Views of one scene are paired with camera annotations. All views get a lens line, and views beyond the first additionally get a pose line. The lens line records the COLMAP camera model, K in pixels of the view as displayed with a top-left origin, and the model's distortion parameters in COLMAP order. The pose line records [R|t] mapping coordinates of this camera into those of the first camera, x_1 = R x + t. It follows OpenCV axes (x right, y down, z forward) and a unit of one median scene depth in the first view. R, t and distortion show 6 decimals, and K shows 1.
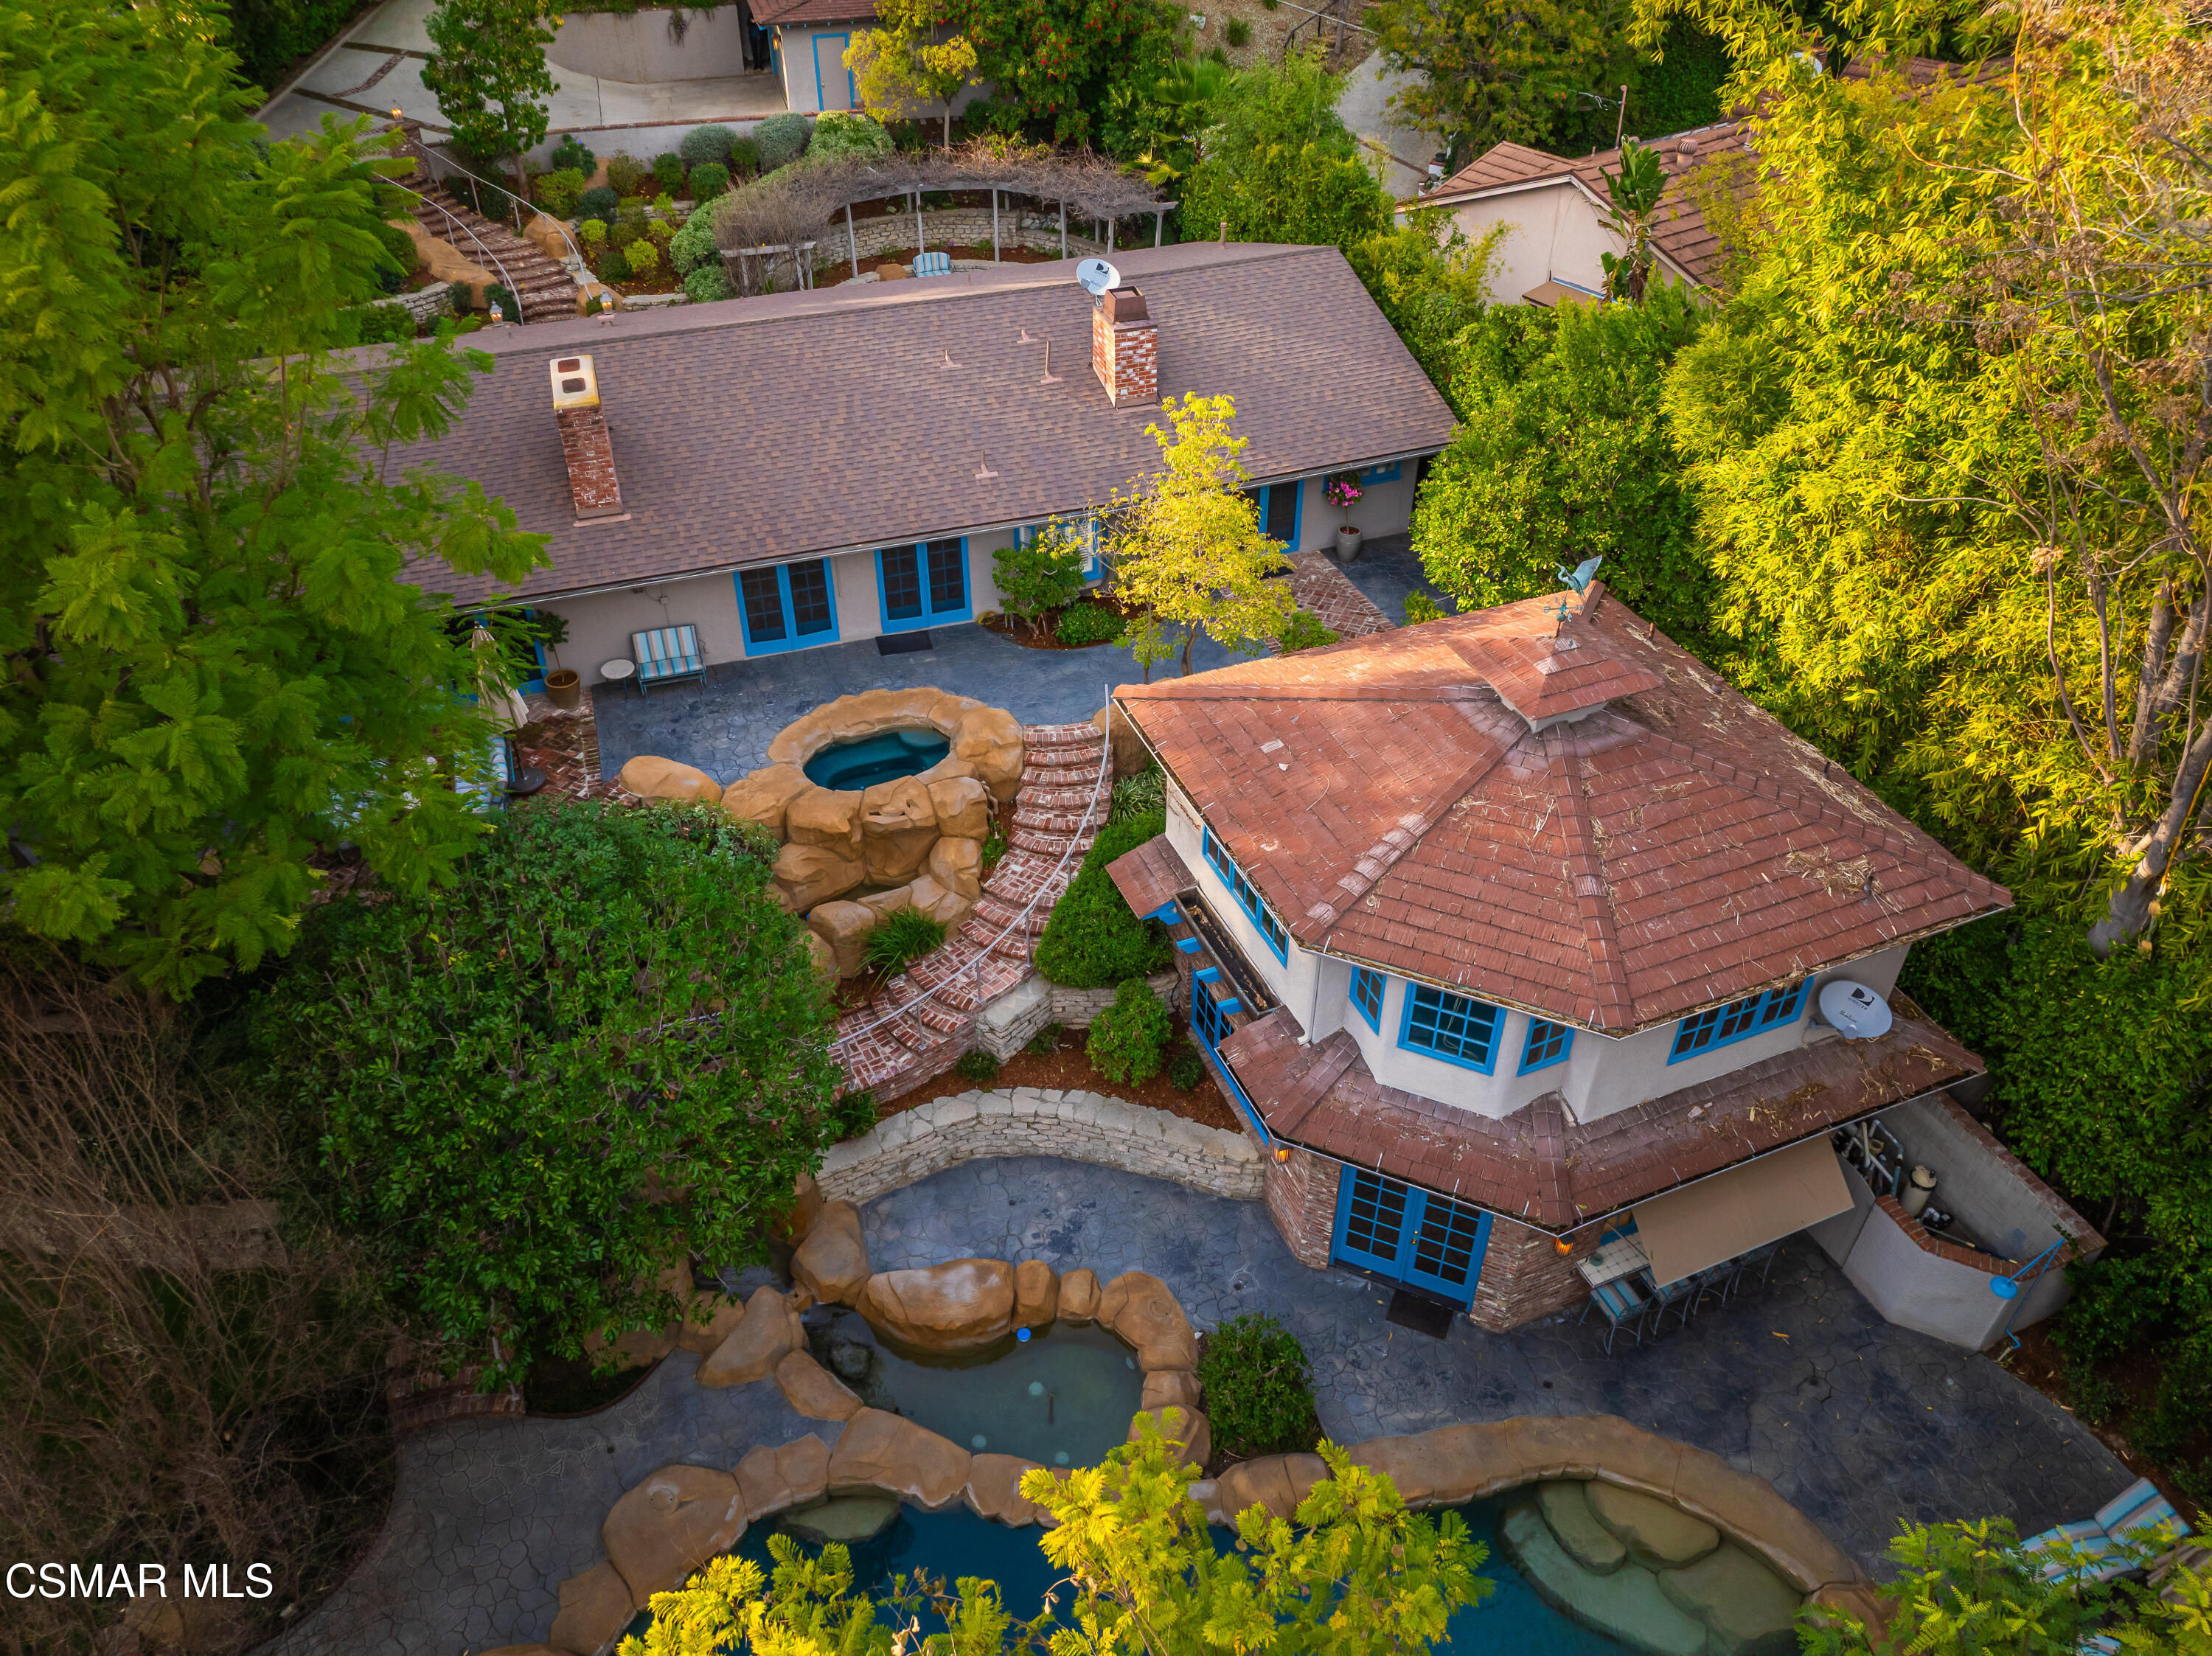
lens RADIAL K [[1535.3, 0, 1106.0], [0, 1535.3, 828.0], [0, 0, 1]] dist [0.002473, -0.085873]
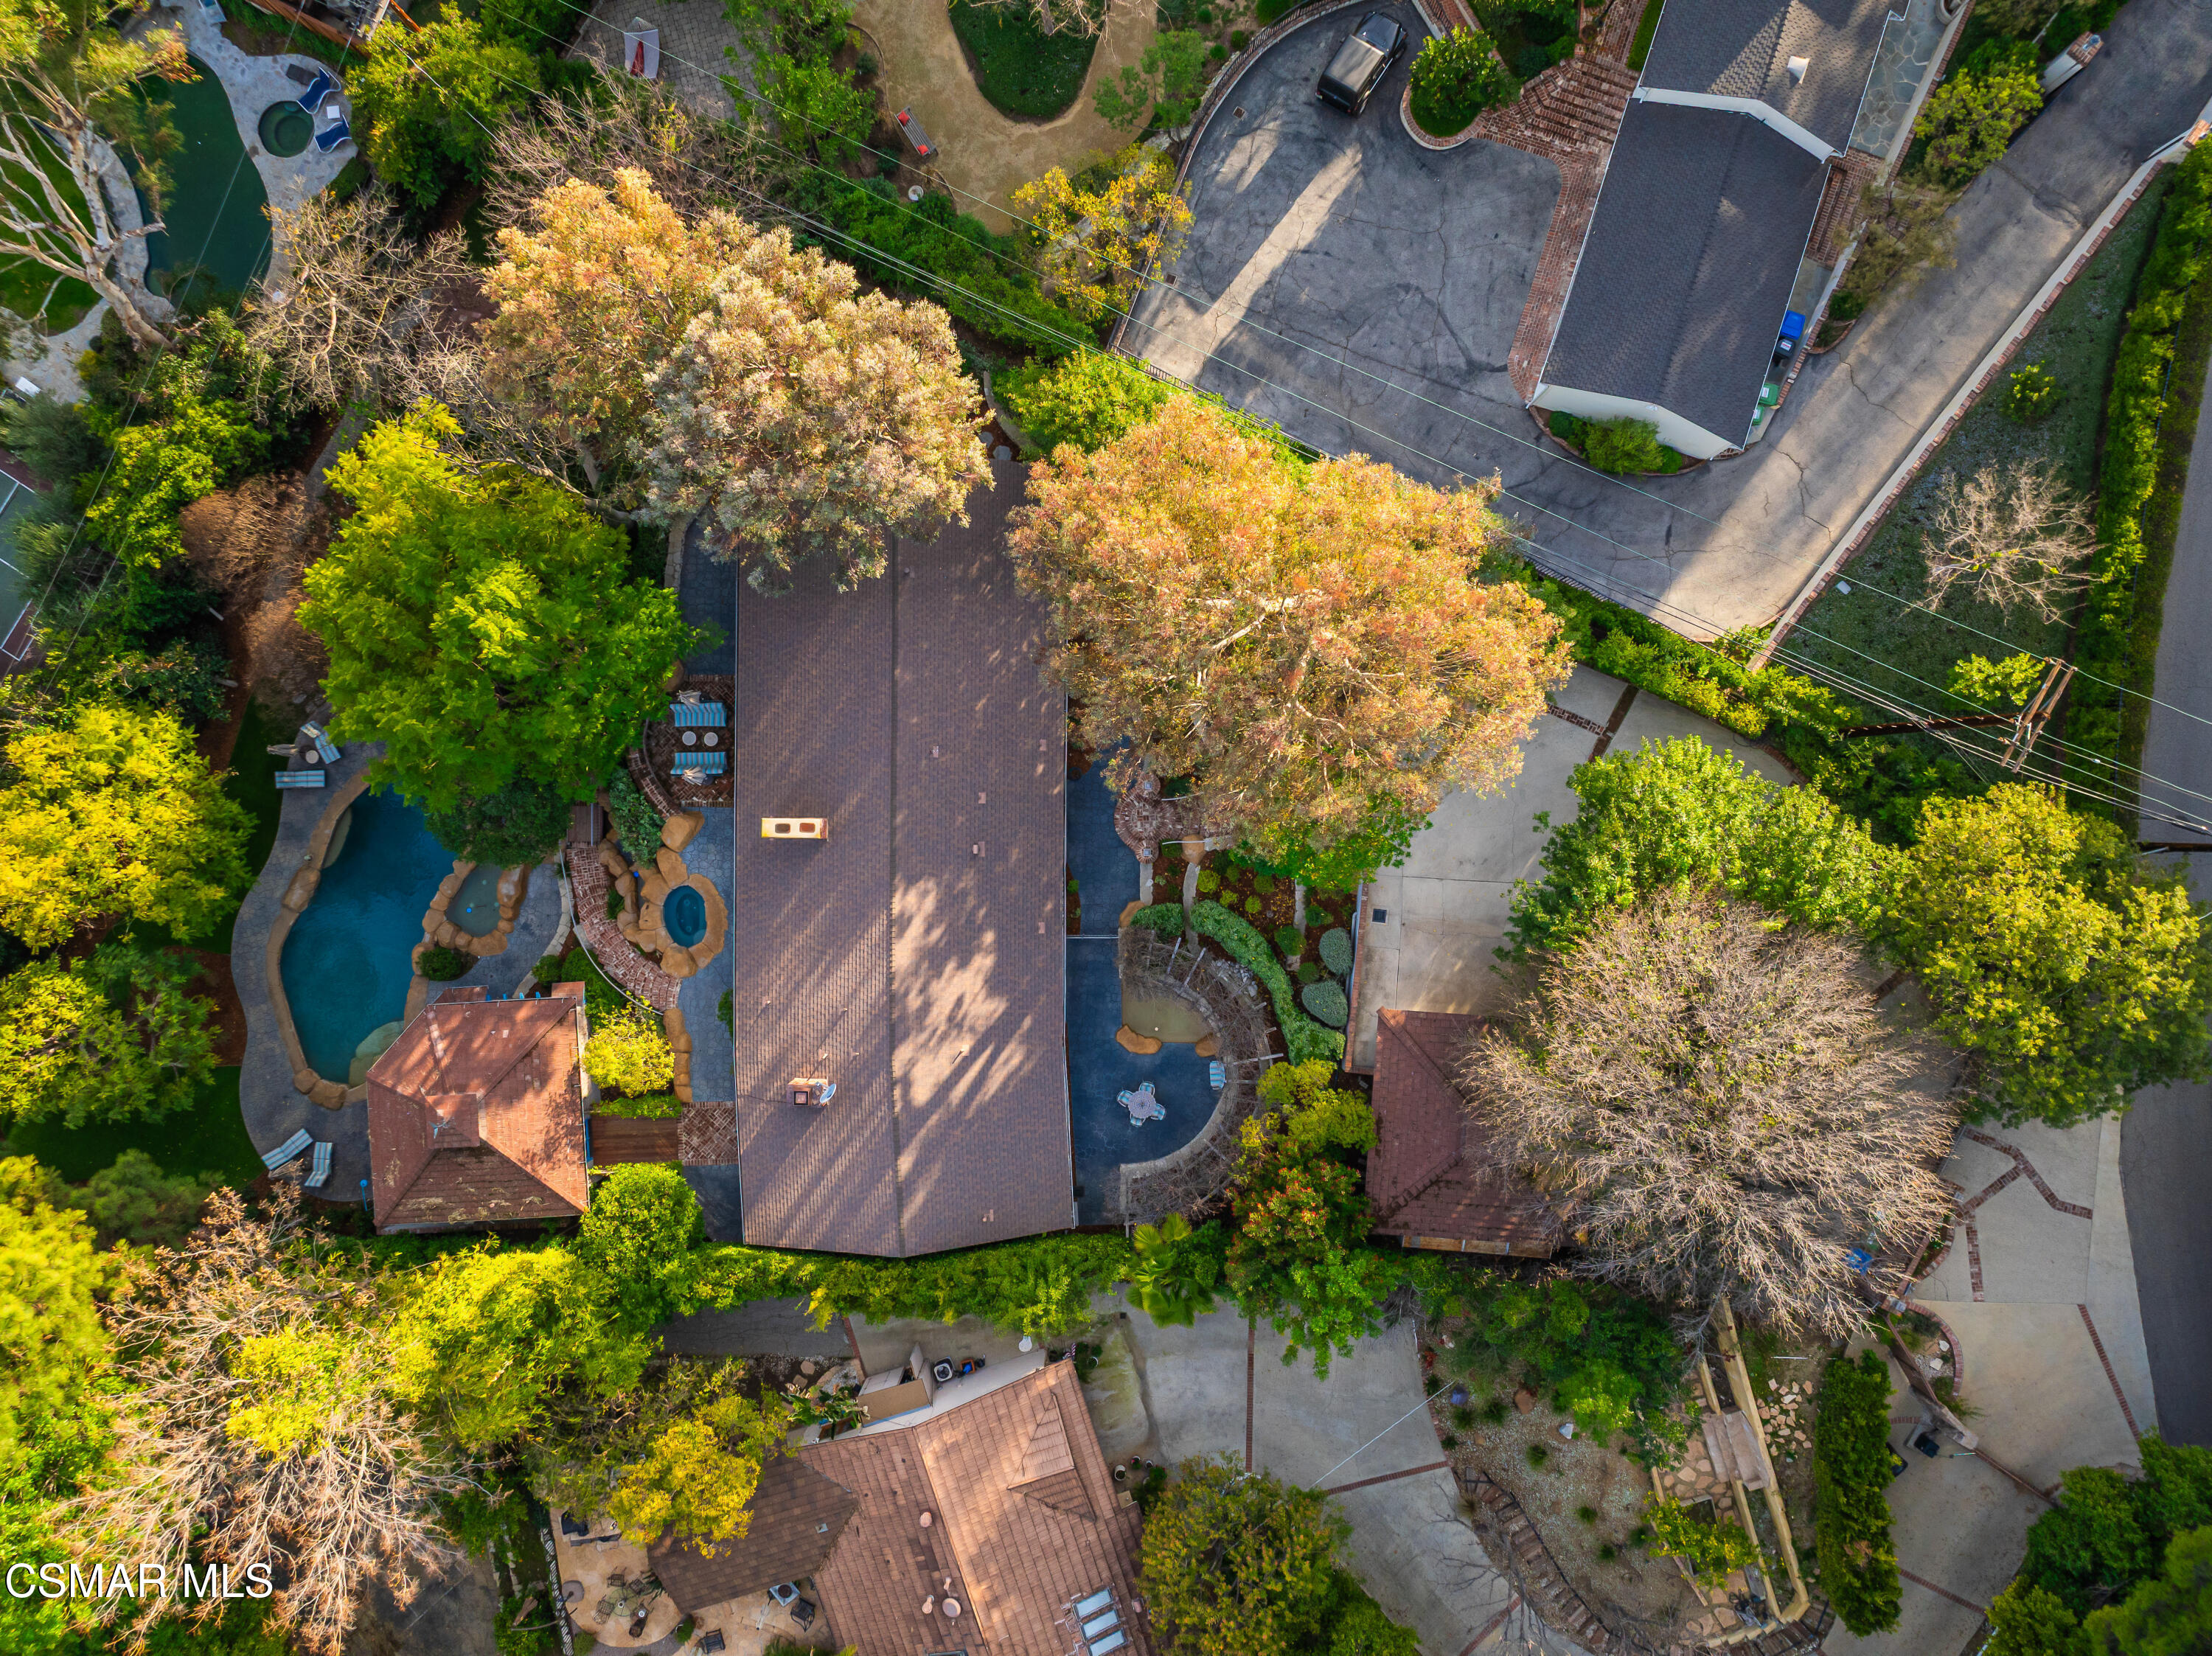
lens RADIAL K [[1535.3, 0, 1106.0], [0, 1535.3, 828.0], [0, 0, 1]] dist [0.002473, -0.085873]
pose [[-0.325842, 0.945327, 0.013586, -0.539661], [-0.575572, -0.209752, 0.790393, -2.357337], [0.750029, 0.249723, 0.612450, -0.012899]]
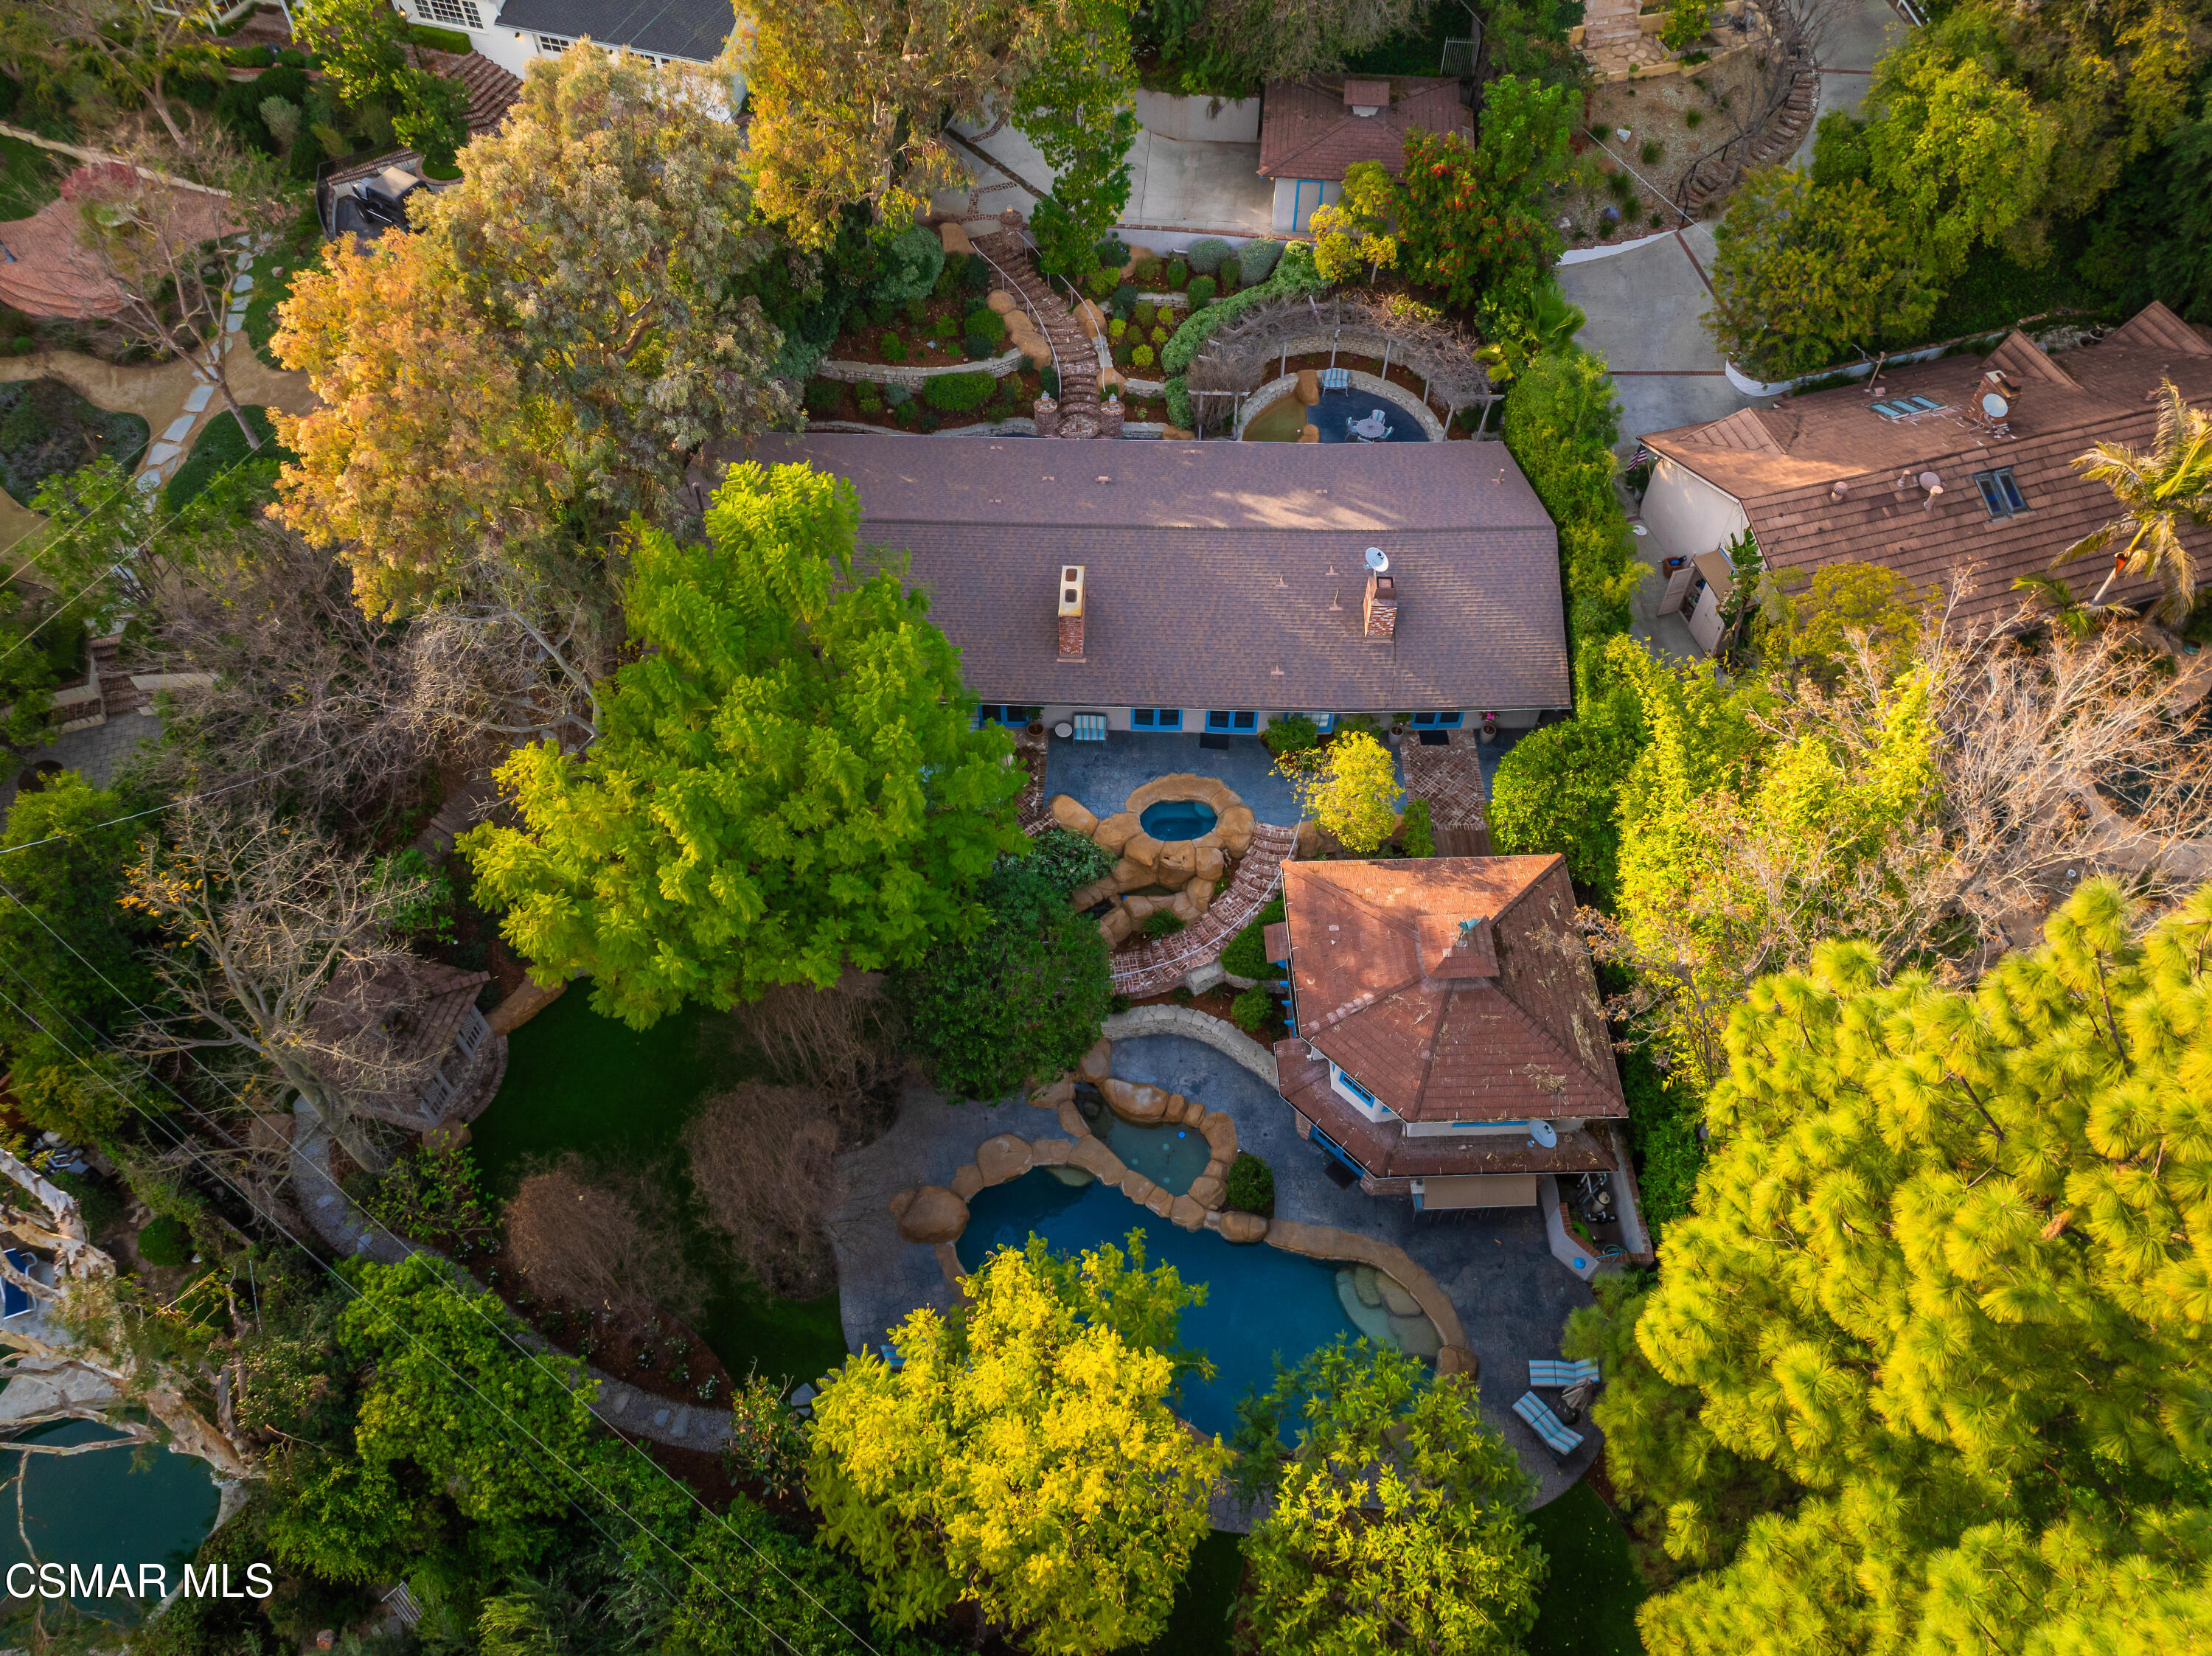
lens RADIAL K [[1535.3, 0, 1106.0], [0, 1535.3, 828.0], [0, 0, 1]] dist [0.002473, -0.085873]
pose [[0.935976, 0.284149, -0.207868, 0.176266], [-0.212688, 0.926868, 0.309322, -0.633291], [0.280560, -0.245307, 0.927960, -0.849780]]
